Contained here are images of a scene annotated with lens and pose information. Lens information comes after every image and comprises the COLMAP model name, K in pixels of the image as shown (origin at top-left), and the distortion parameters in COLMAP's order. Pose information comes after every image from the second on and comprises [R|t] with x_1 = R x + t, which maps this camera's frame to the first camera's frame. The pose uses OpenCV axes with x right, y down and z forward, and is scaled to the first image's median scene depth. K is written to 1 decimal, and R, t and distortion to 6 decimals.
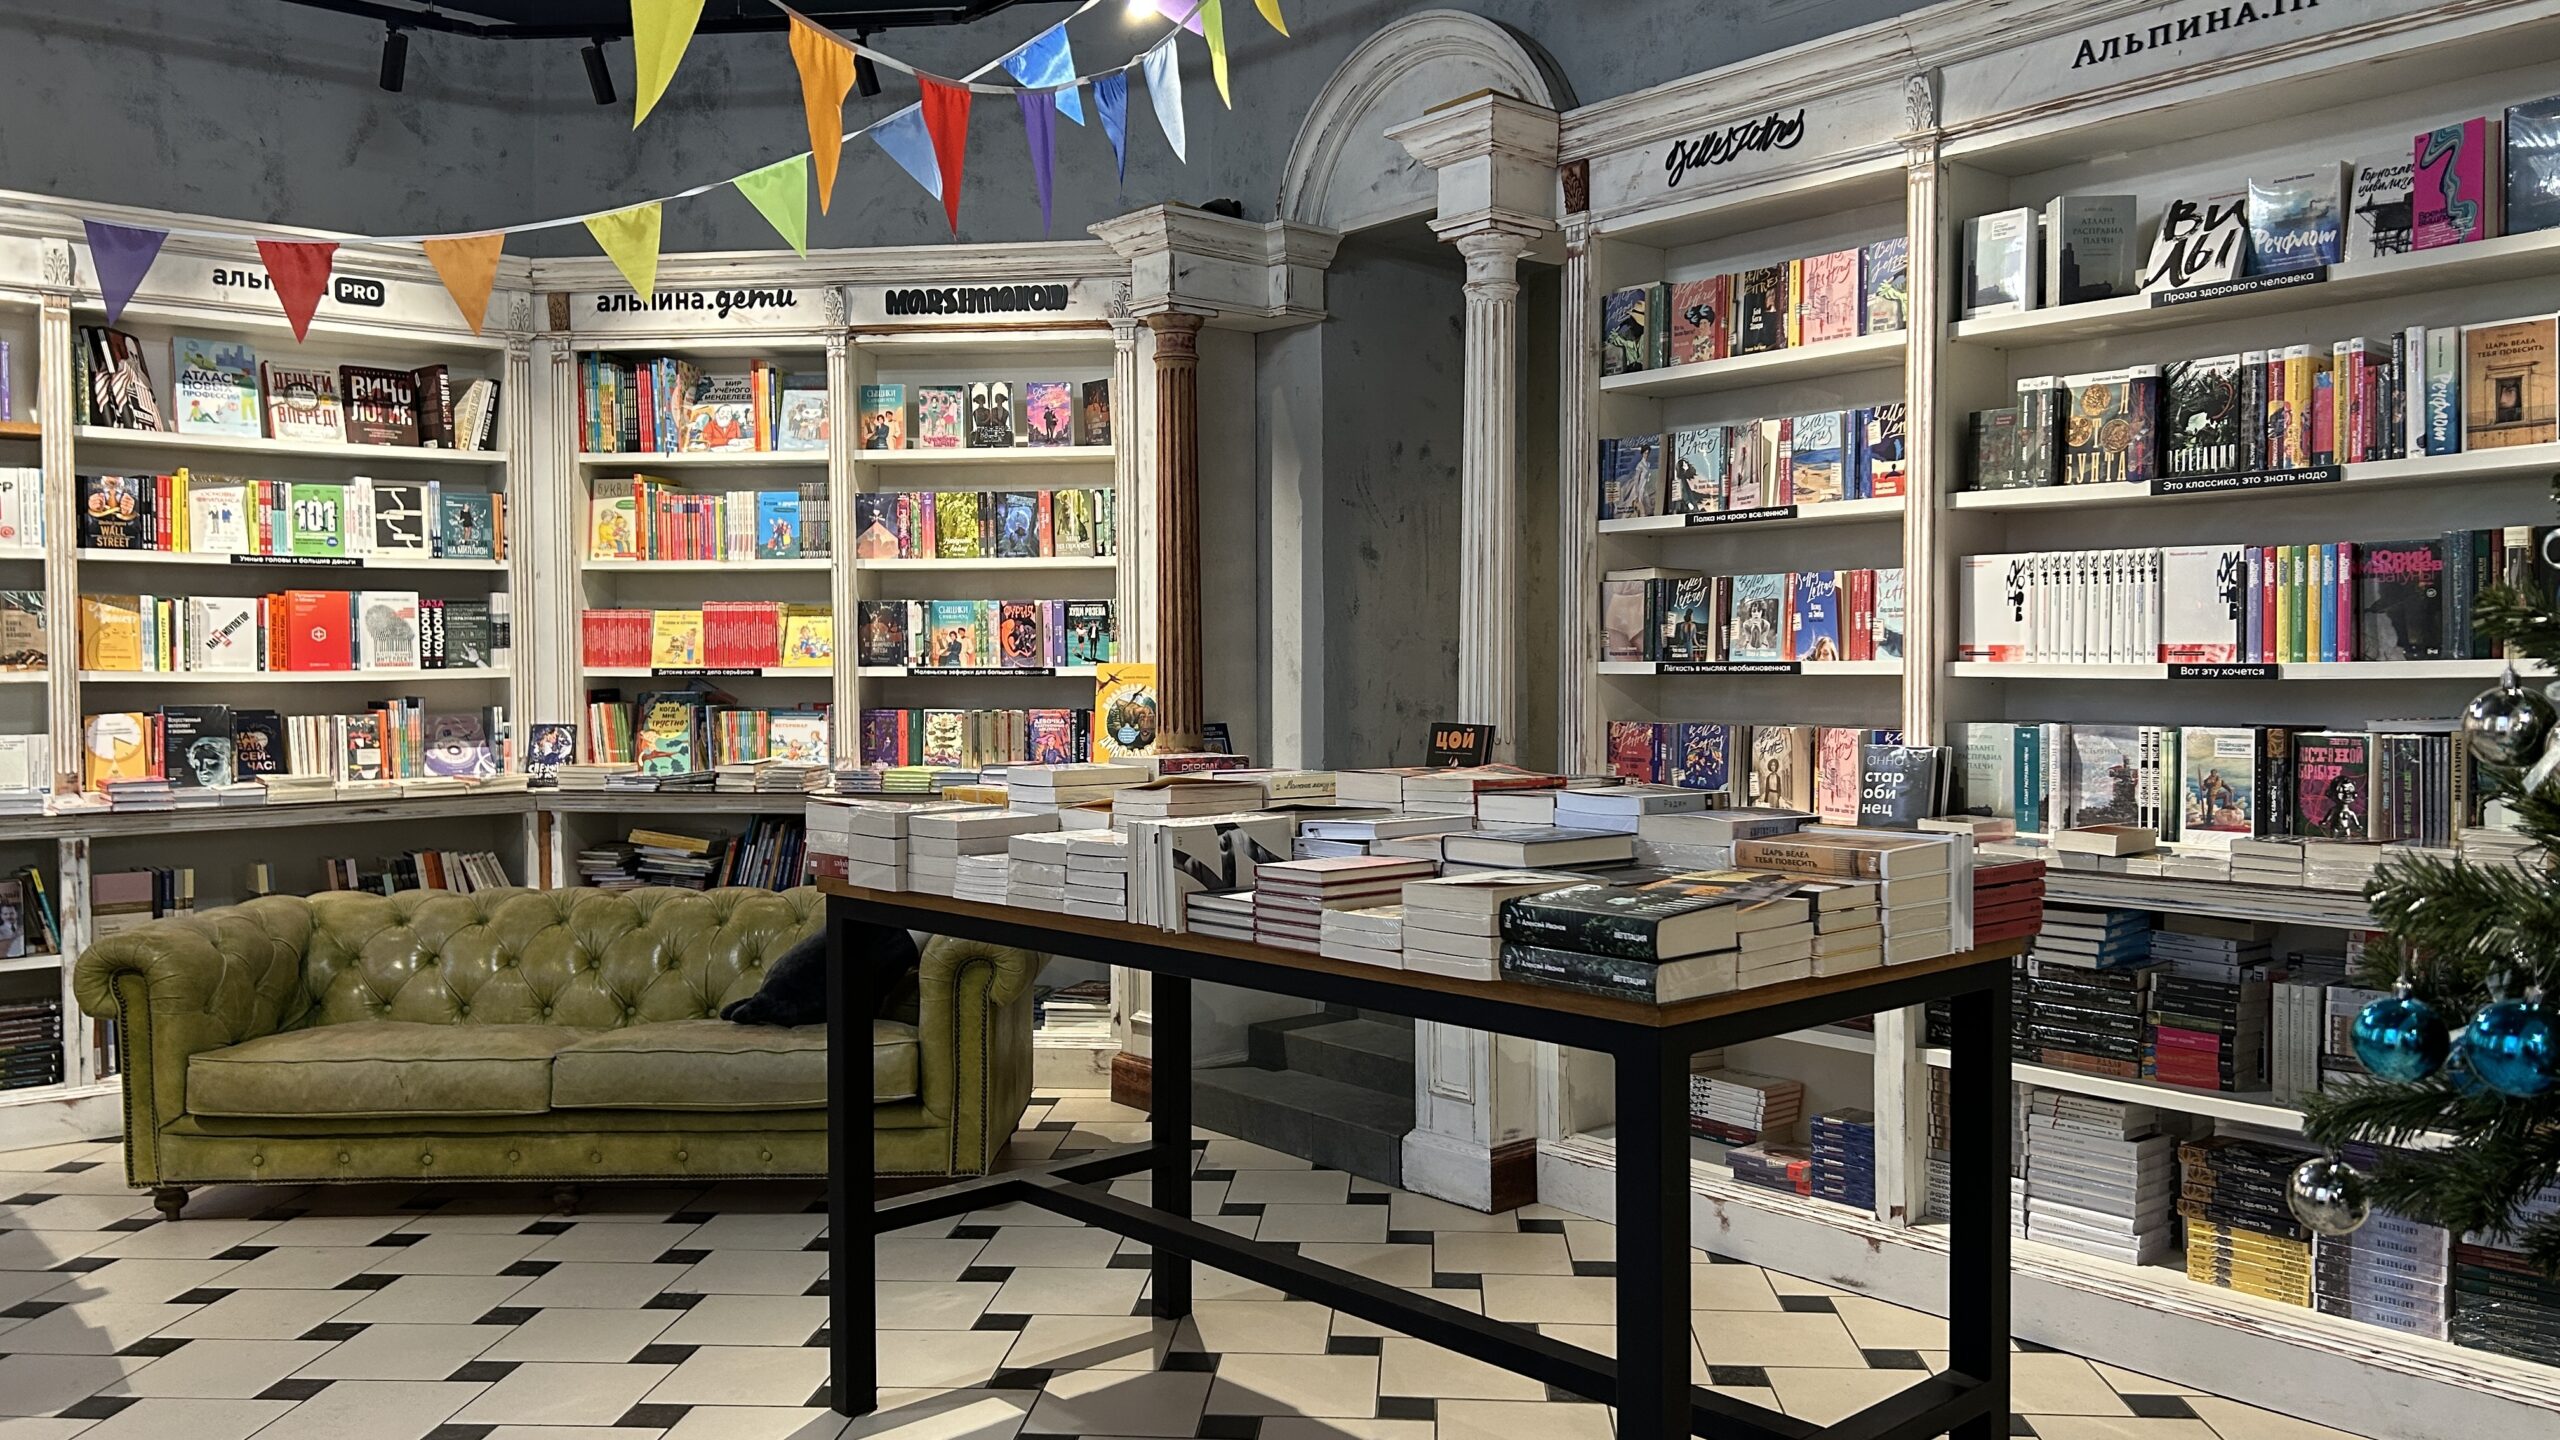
lens RADIAL K [[1967.8, 0, 1280.0], [0, 1967.8, 720.0], [0, 0, 1]] dist [0.121838, -0.126946]
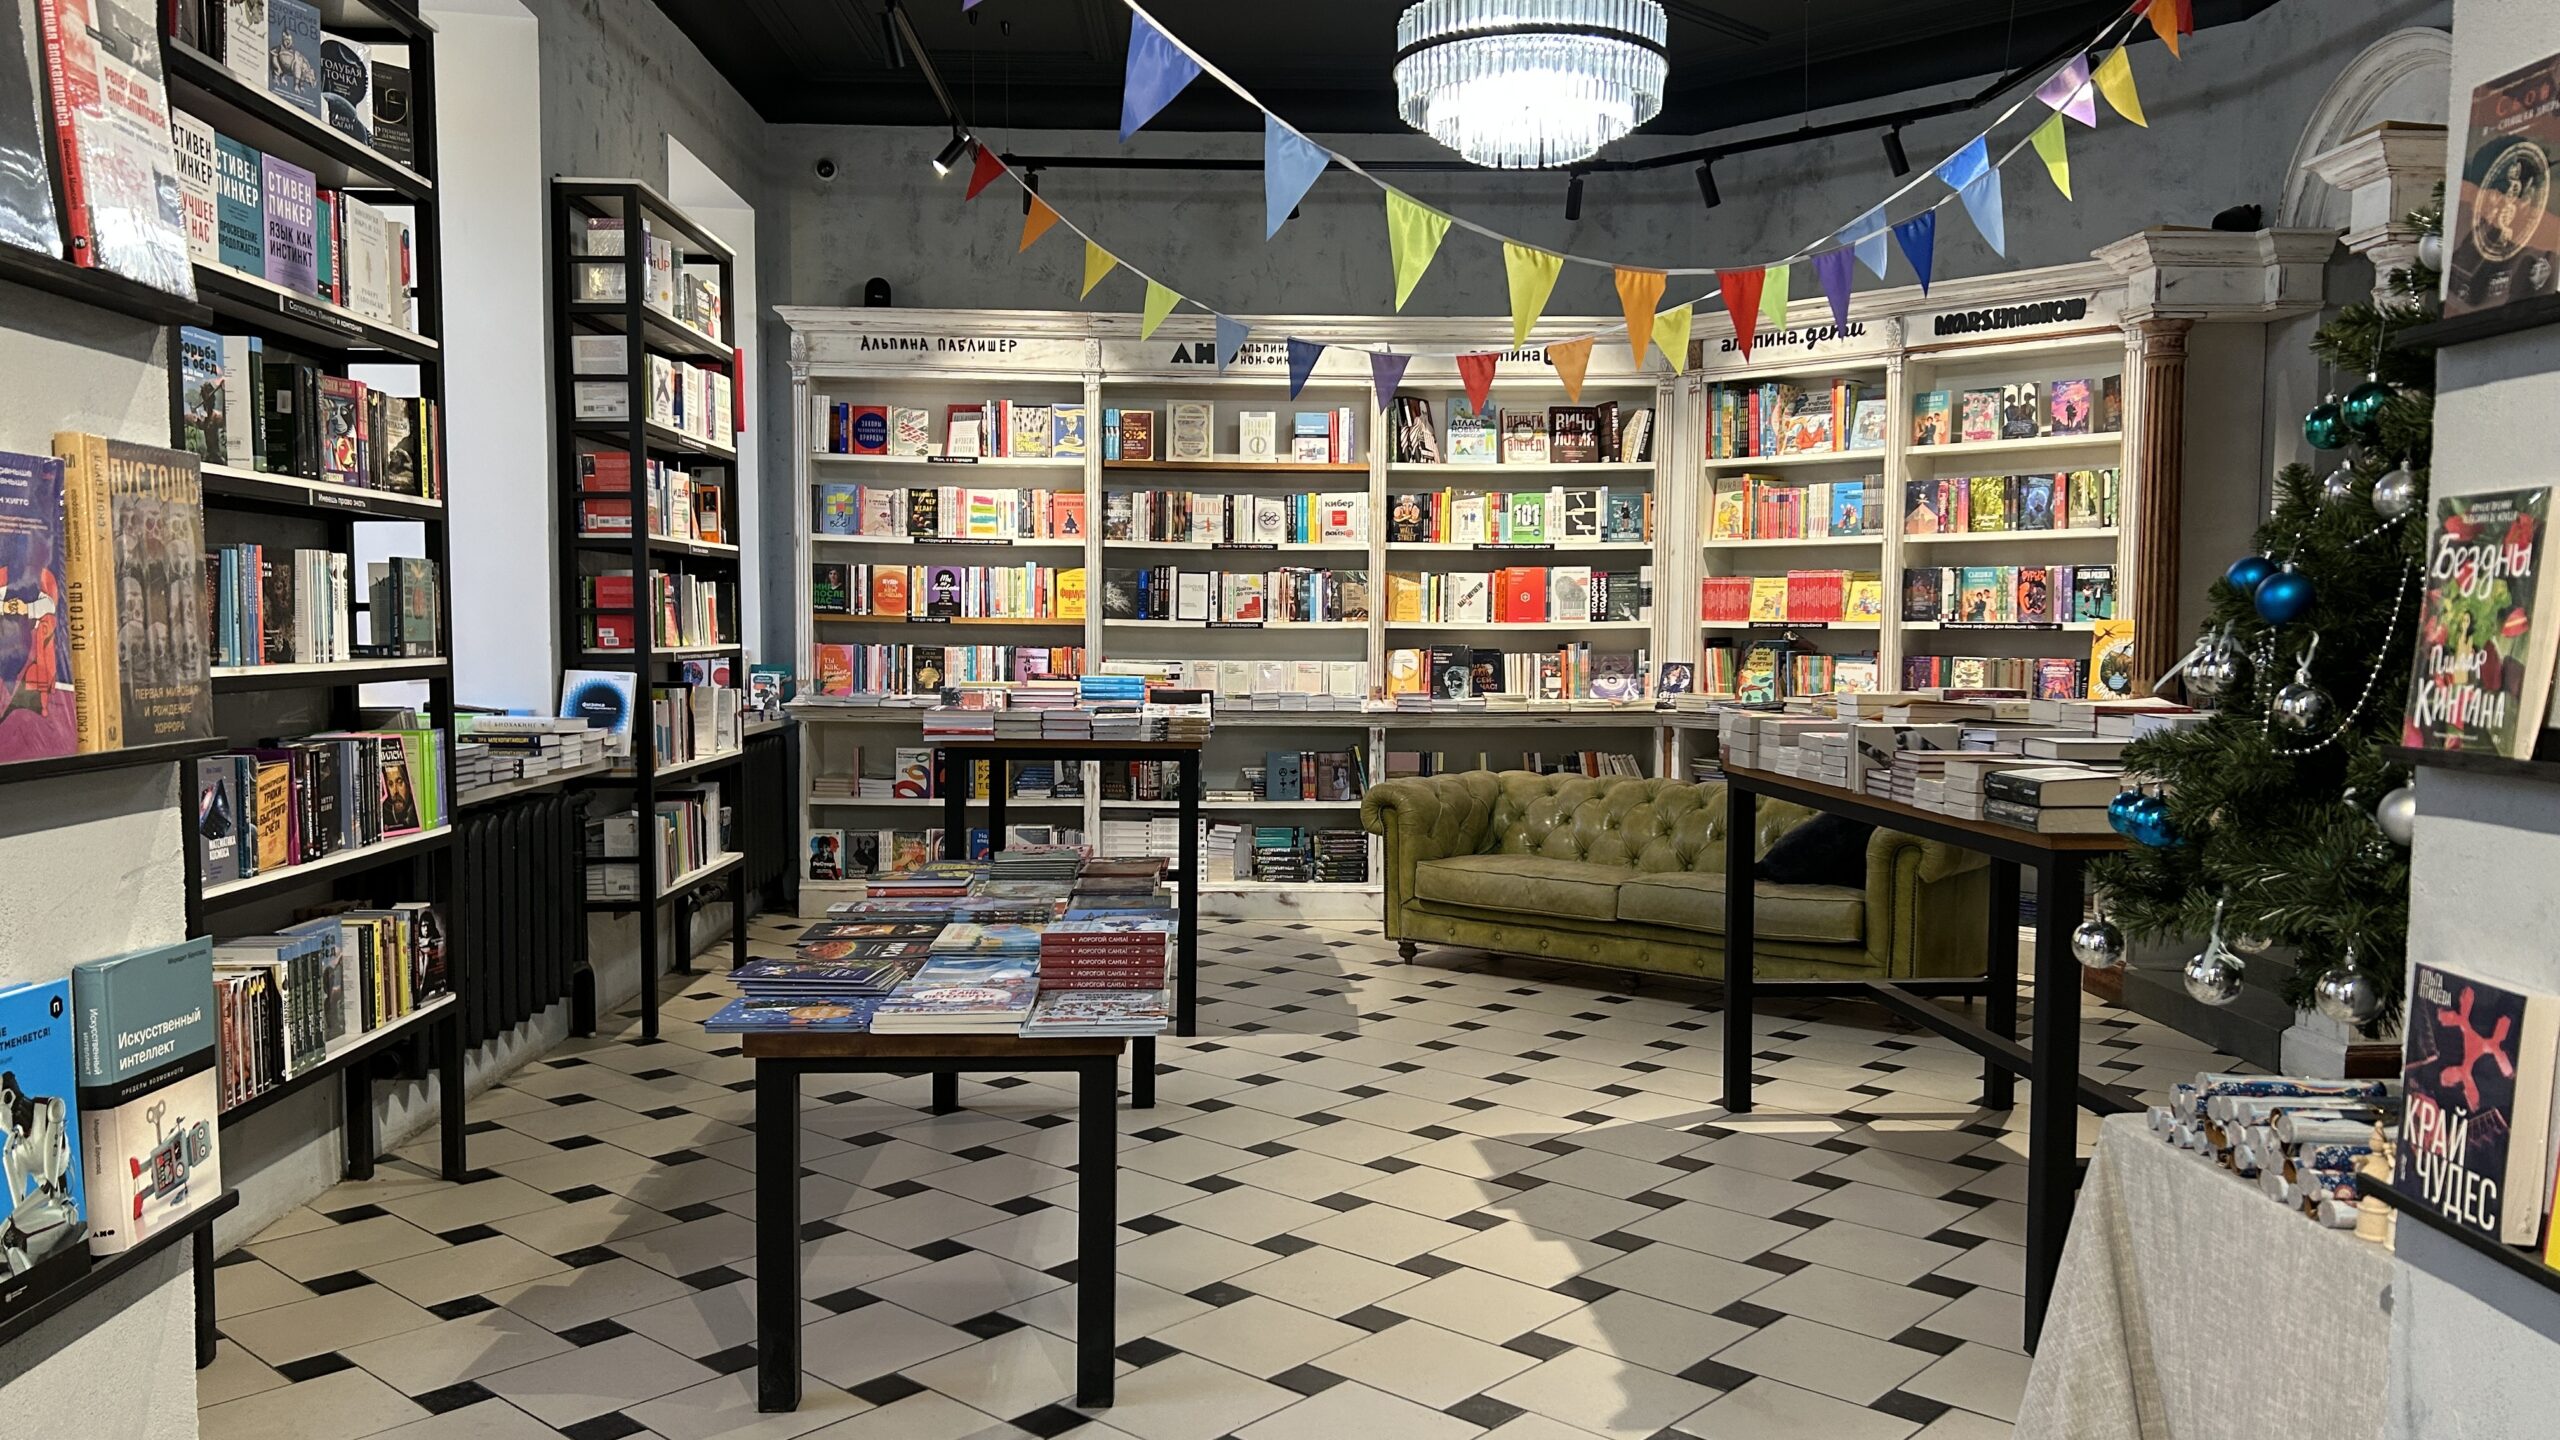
lens RADIAL K [[1967.8, 0, 1280.0], [0, 1967.8, 720.0], [0, 0, 1]] dist [0.121838, -0.126946]
pose [[0.799385, 0.039026, -0.599550, 0.231489], [-0.024413, 0.999174, 0.032489, 0.003891], [0.600323, -0.011334, 0.799677, -0.239710]]
